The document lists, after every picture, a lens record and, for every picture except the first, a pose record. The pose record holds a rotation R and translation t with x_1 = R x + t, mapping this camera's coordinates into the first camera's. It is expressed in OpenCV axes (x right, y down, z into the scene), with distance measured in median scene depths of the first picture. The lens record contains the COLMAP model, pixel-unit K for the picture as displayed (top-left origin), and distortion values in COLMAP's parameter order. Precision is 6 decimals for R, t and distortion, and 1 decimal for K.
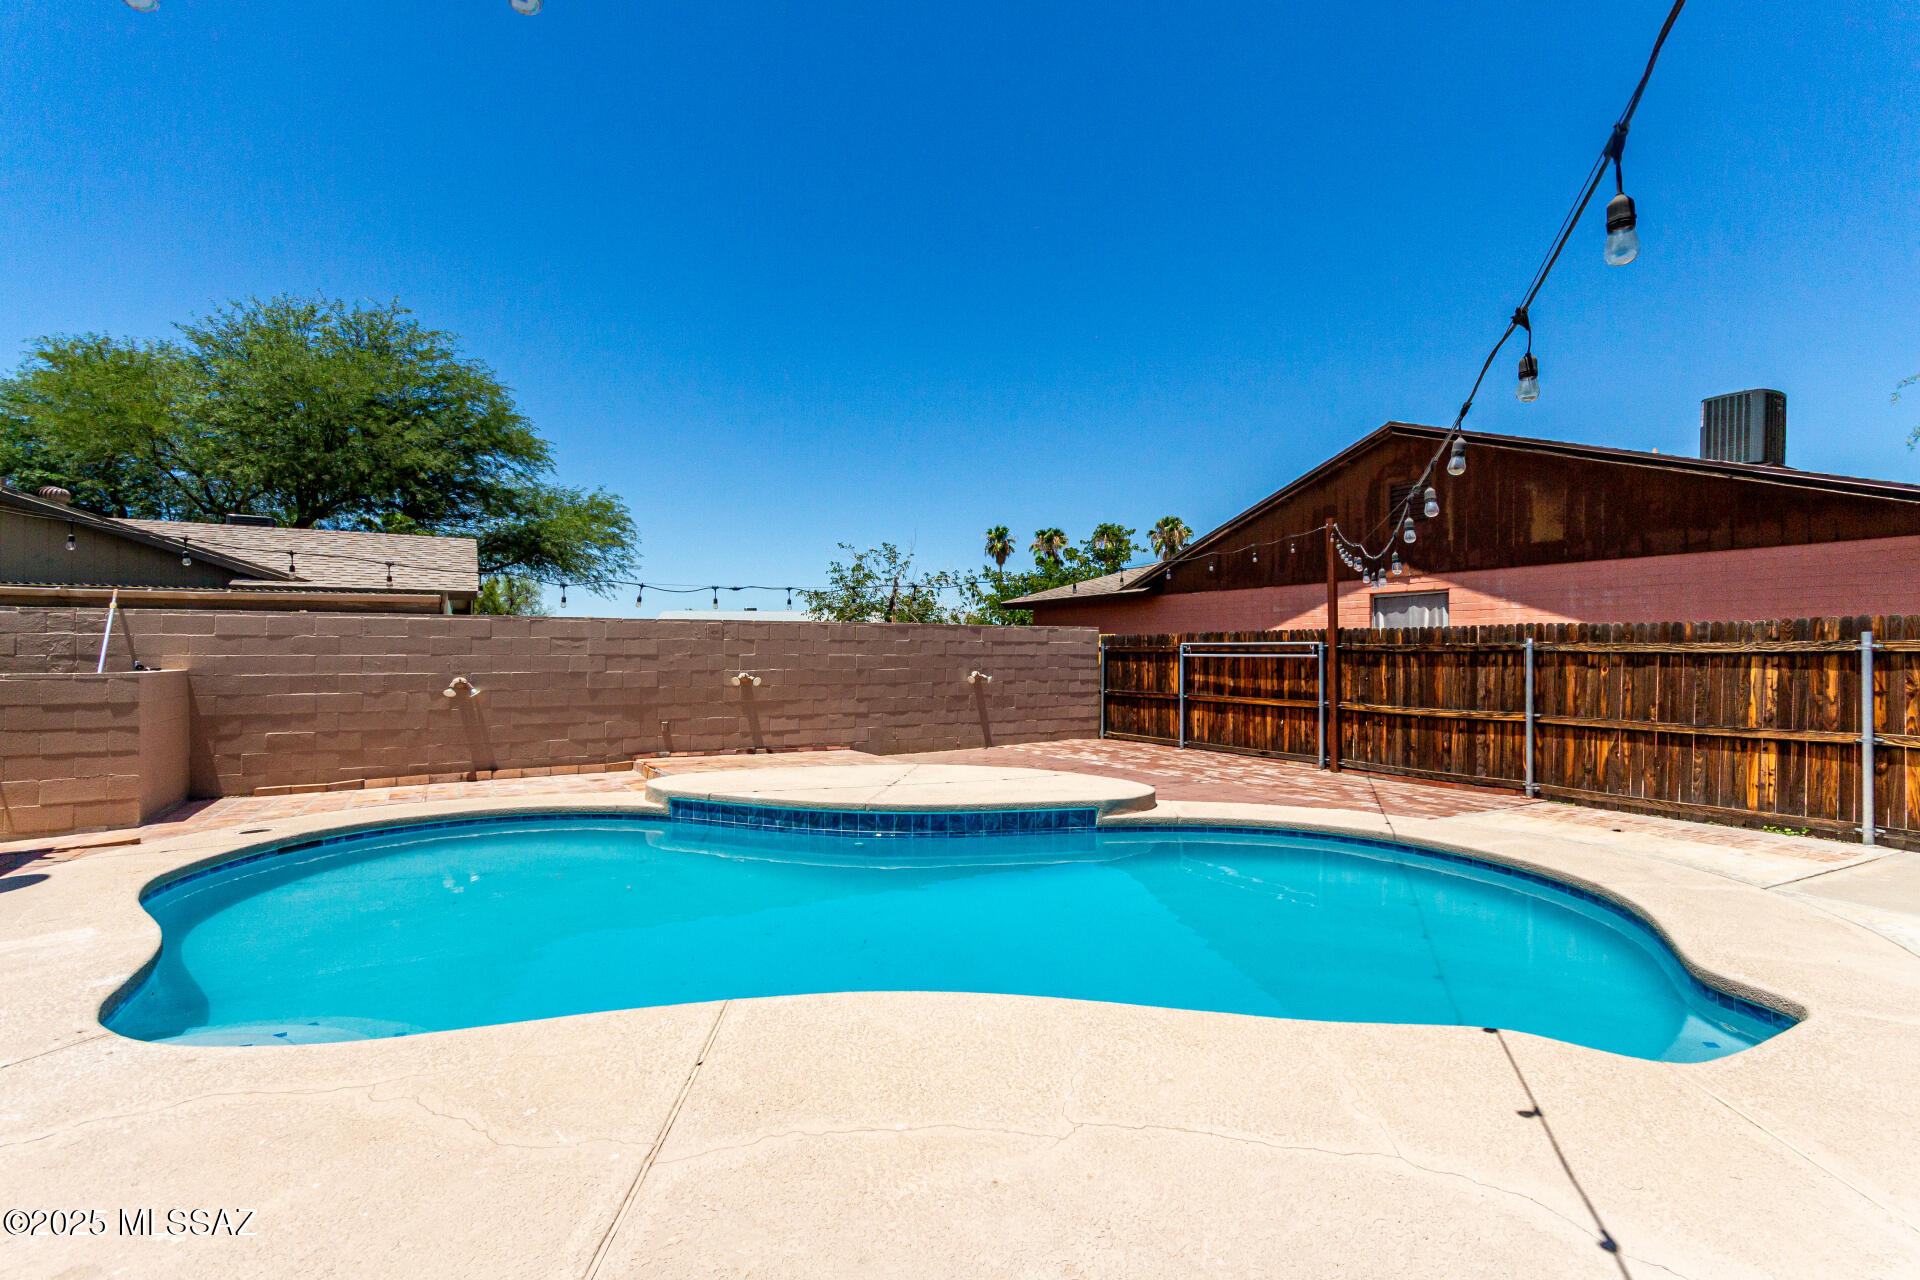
lens RADIAL K [[897.9, 0, 962.7], [0, 897.9, 644.7], [0, 0, 1]] dist [-0.000976, 0.001734]
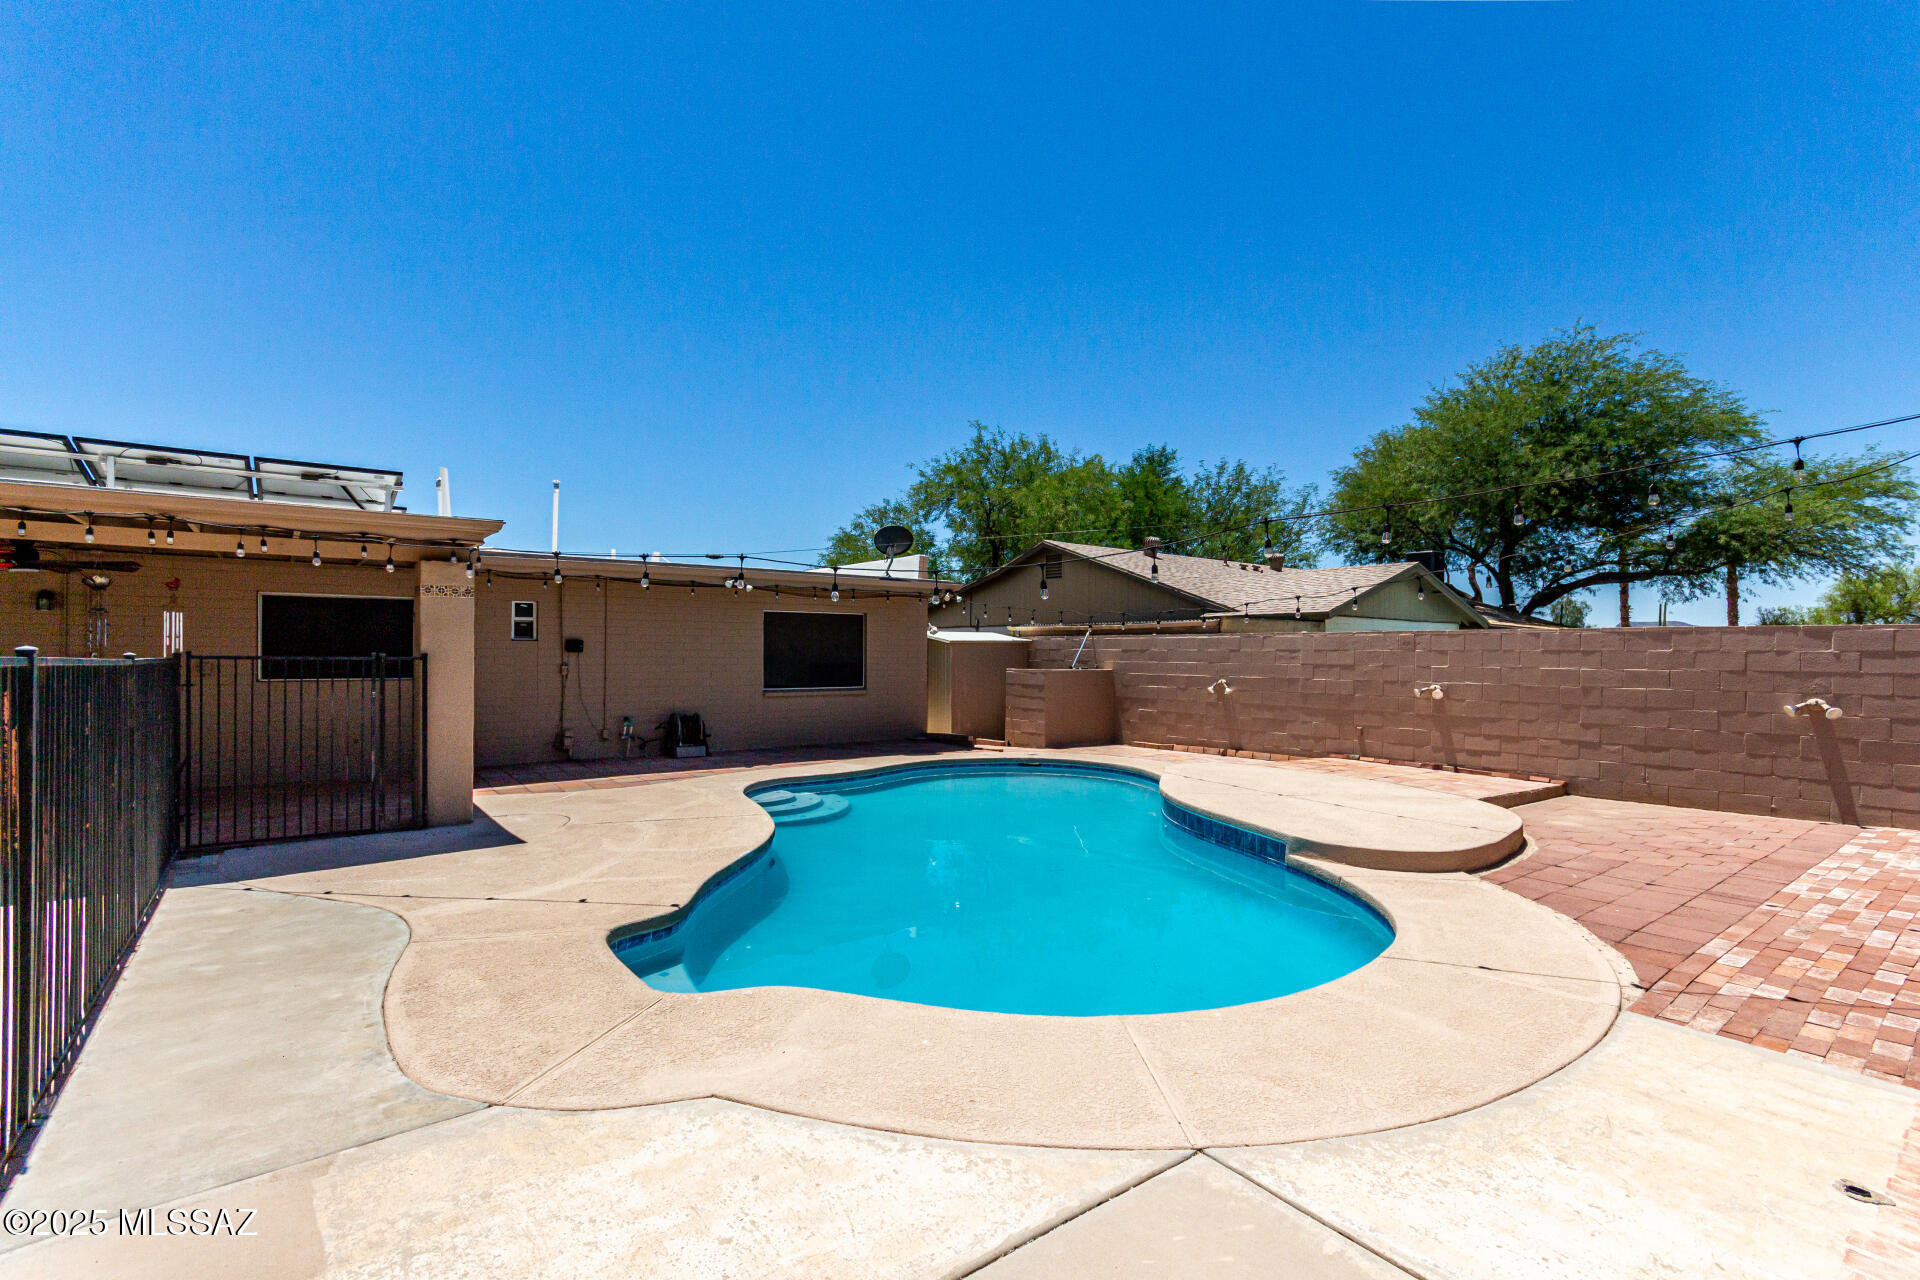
lens RADIAL K [[897.9, 0, 979.9], [0, 897.9, 647.8], [0, 0, 1]] dist [-0.000976, 0.001734]
pose [[0.138717, -0.007403, -0.990304, 0.648974], [-0.001300, 0.999970, -0.007658, -0.000715], [0.990331, 0.002350, 0.138703, 0.386195]]
